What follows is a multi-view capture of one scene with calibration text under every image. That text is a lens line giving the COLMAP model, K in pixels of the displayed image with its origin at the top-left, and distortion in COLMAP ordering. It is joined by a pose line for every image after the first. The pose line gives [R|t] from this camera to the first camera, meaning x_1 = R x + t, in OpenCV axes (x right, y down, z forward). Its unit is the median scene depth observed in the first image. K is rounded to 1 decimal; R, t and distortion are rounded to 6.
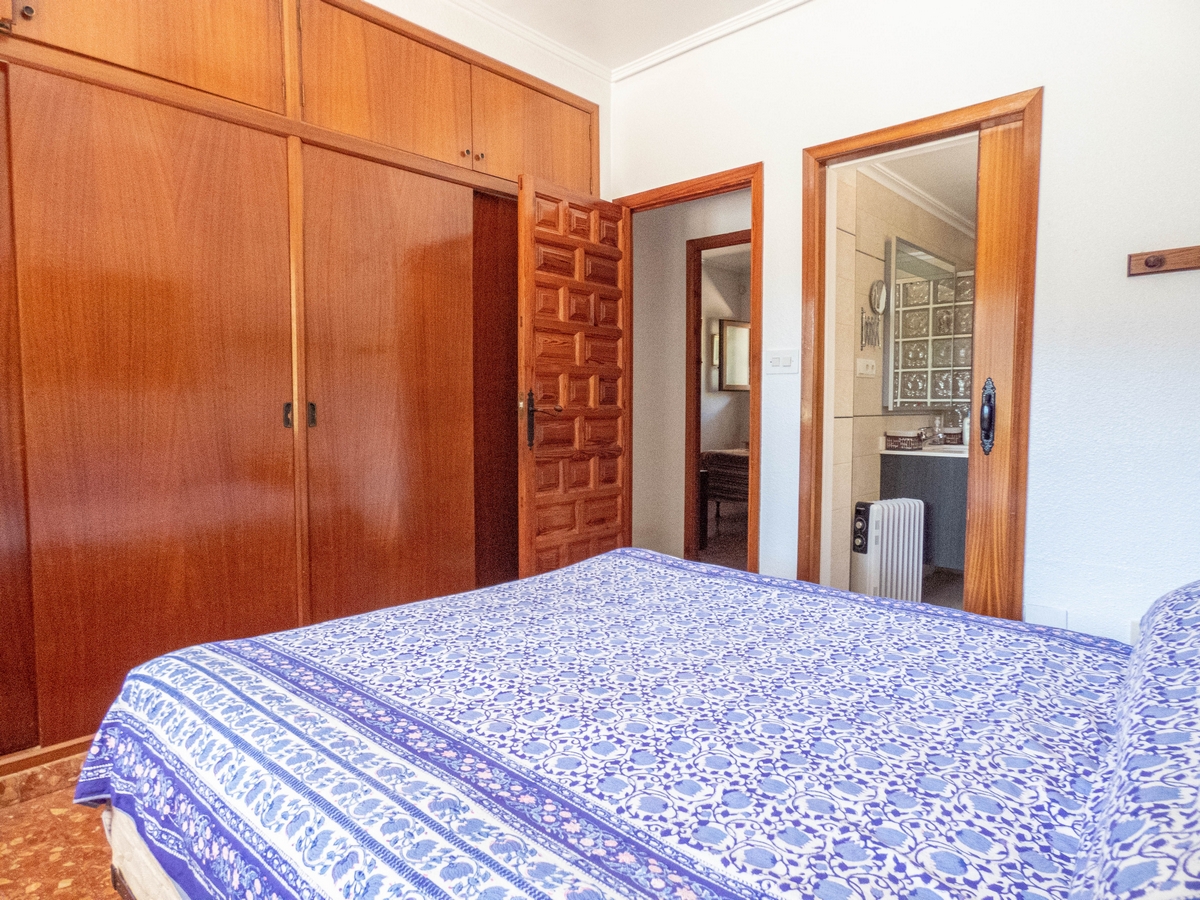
lens RADIAL K [[734.0, 0, 596.6], [0, 734.0, 446.8], [0, 0, 1]] dist [-0.013142, 0.019254]
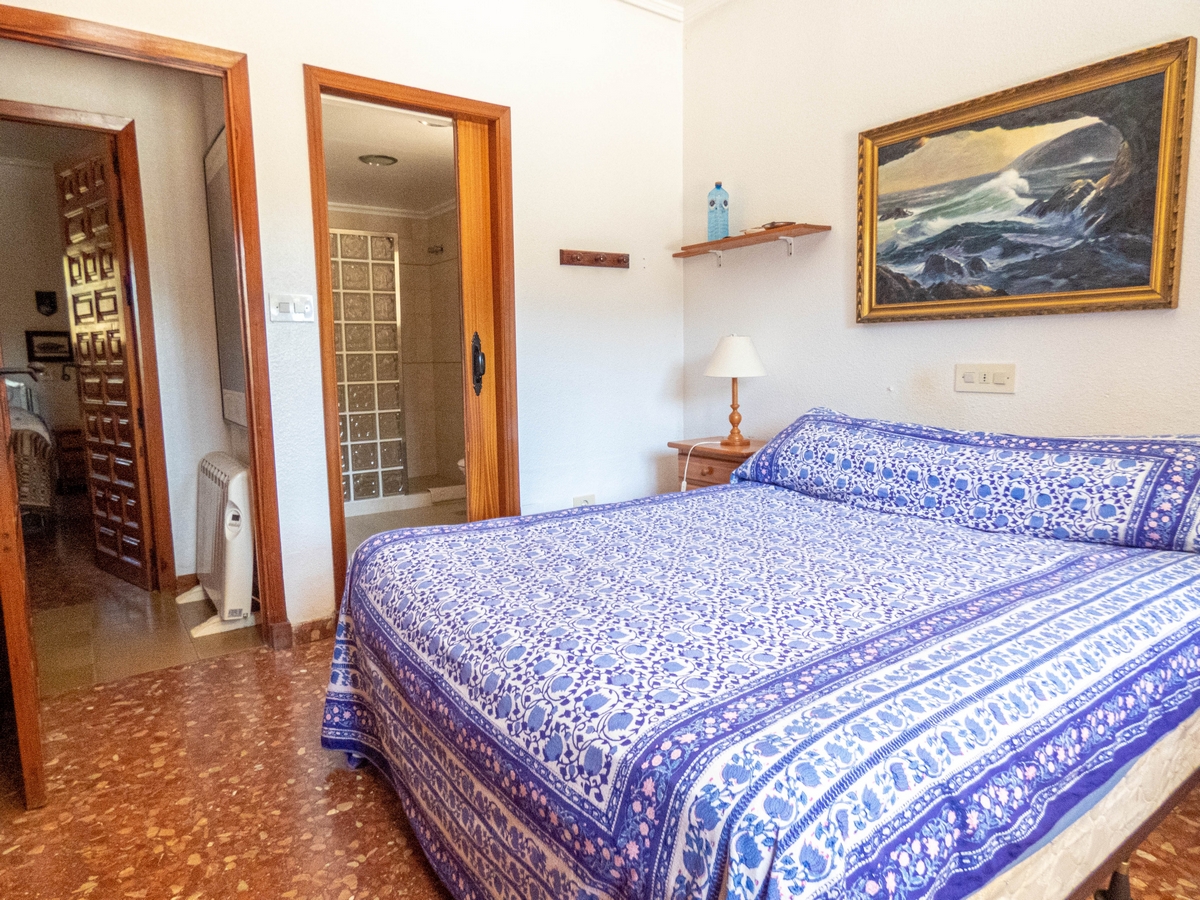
lens RADIAL K [[734.0, 0, 596.3], [0, 734.0, 451.6], [0, 0, 1]] dist [-0.013142, 0.019254]
pose [[0.200211, -0.139094, 0.969829, -1.452573], [0.068805, 0.989423, 0.127700, -0.083661], [-0.977334, 0.041163, 0.207664, 1.242415]]
